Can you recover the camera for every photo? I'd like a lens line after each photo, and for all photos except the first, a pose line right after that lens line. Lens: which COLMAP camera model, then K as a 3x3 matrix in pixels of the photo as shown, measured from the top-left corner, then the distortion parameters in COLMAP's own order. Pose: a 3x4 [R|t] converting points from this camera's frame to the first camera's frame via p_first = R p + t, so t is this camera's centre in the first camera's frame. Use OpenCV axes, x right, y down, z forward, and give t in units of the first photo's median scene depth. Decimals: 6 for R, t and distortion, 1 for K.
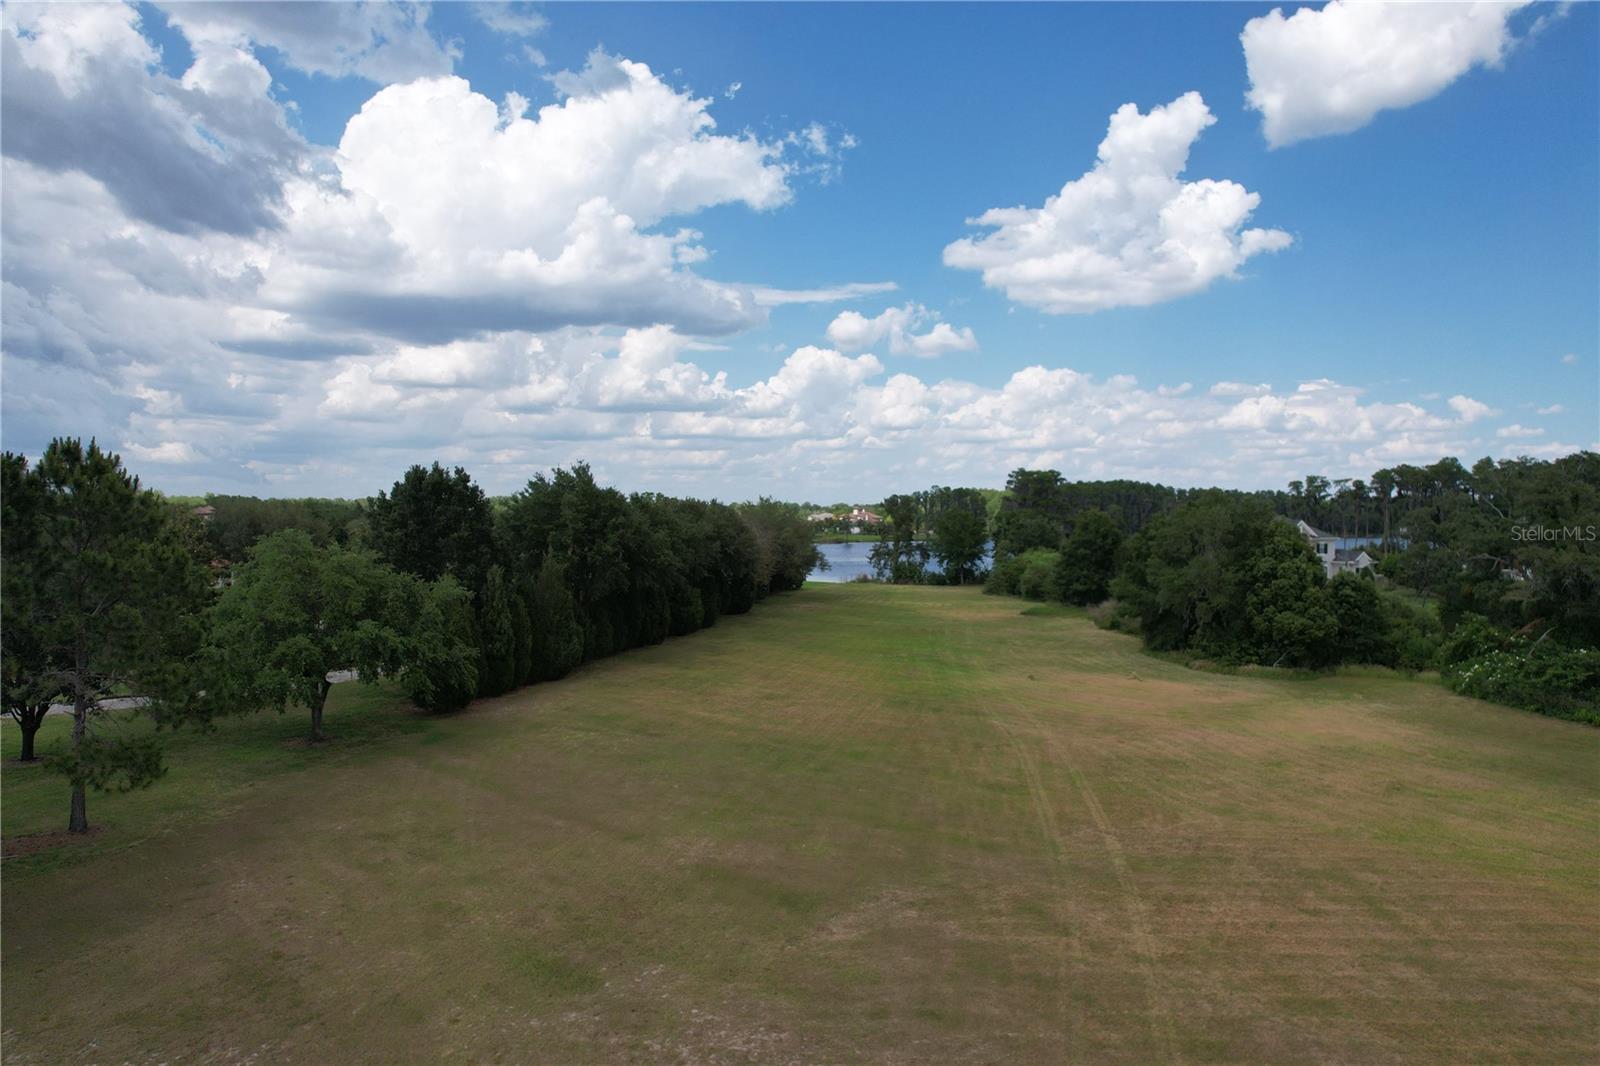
lens RADIAL K [[1025.5, 0, 799.2], [0, 1025.5, 531.5], [0, 0, 1]] dist [-0.071536, 0.063714]
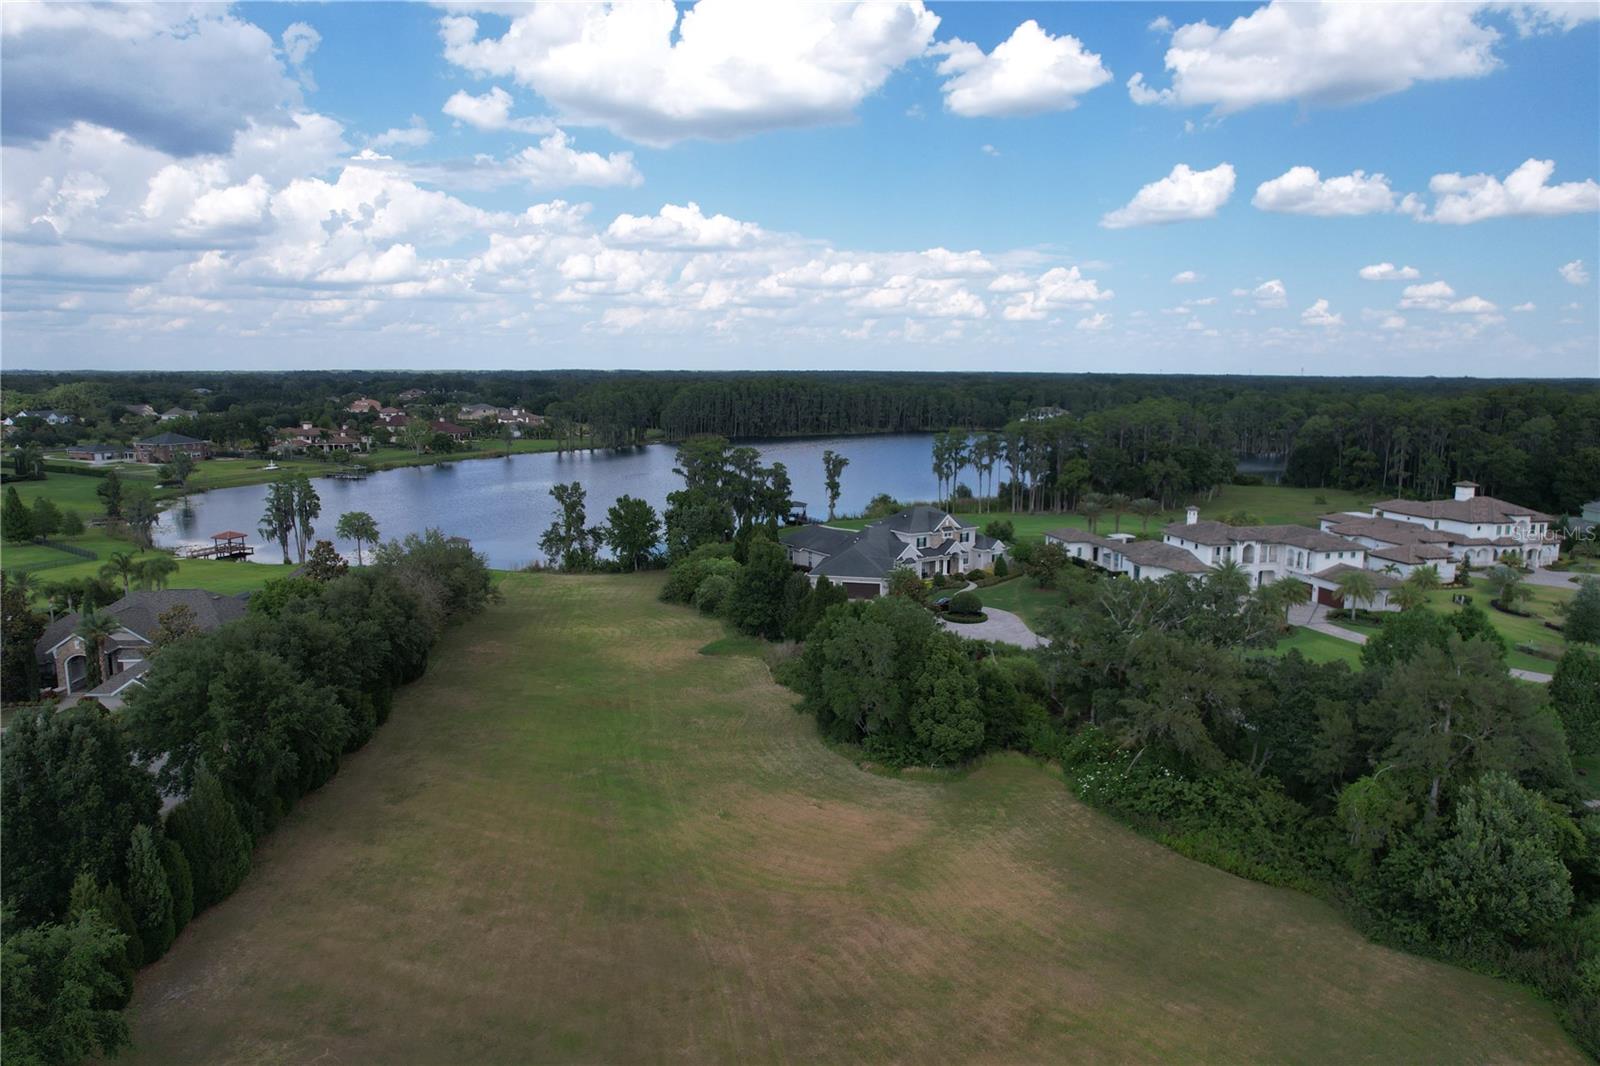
lens RADIAL K [[1025.5, 0, 797.7], [0, 1025.5, 540.3], [0, 0, 1]] dist [-0.071536, 0.063714]
pose [[0.947240, -0.049814, 0.316632, -0.016653], [0.003552, 0.989421, 0.145031, -0.282585], [-0.320507, -0.136255, 0.937395, 0.023569]]
